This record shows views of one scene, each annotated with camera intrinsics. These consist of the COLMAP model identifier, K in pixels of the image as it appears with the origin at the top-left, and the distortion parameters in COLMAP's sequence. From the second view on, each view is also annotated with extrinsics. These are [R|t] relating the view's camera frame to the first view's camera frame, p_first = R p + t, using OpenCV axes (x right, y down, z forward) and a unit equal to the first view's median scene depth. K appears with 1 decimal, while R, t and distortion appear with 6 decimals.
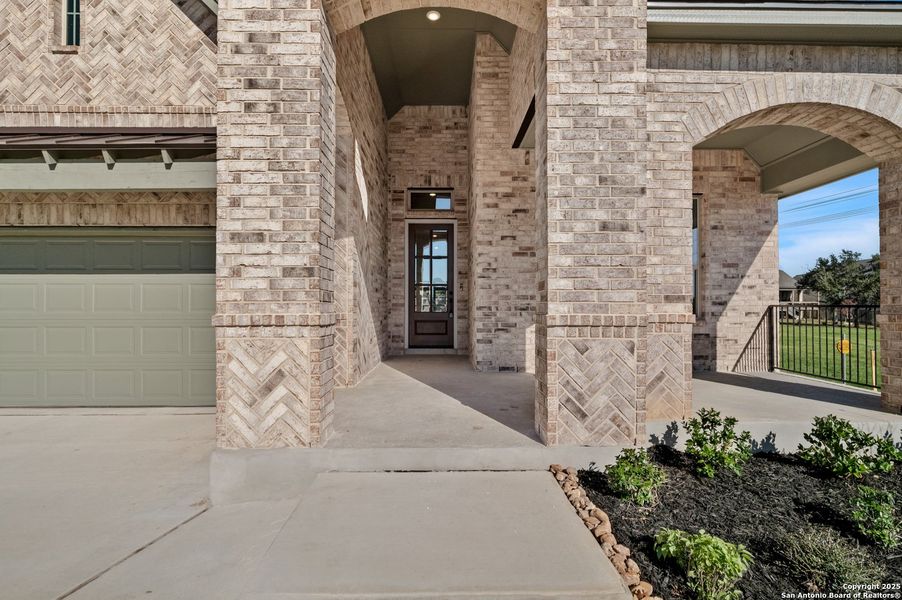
lens RADIAL K [[438.7, 0, 452.5], [0, 438.7, 311.5], [0, 0, 1]] dist [-0.002691, -0.000774]
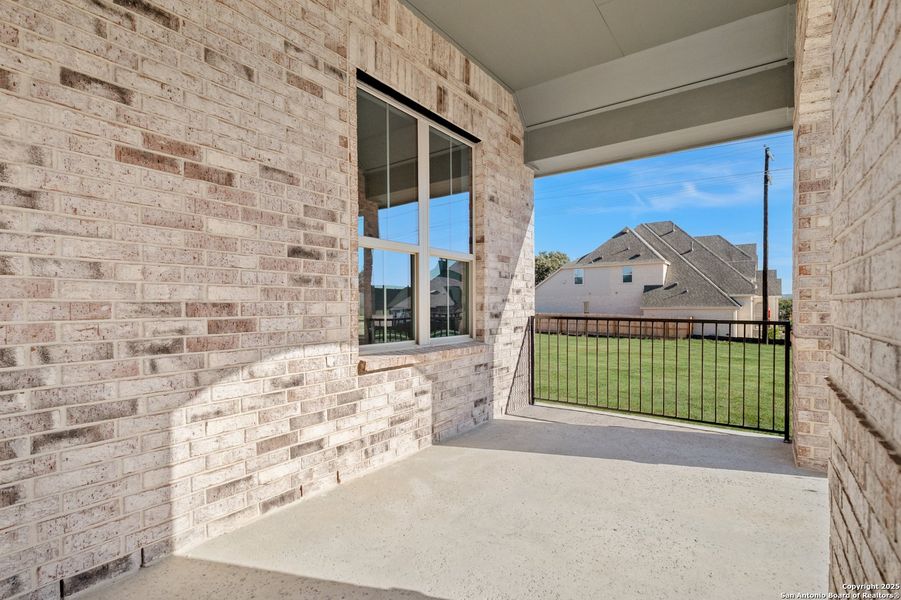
lens RADIAL K [[438.2, 0, 452.0], [0, 438.2, 311.5], [0, 0, 1]] dist [-0.002691, -0.000774]
pose [[0.592295, -0.013339, 0.805611, 0.039089], [0.009028, 0.999910, 0.009919, -0.031578], [-0.805671, 0.001398, 0.592362, 0.665590]]
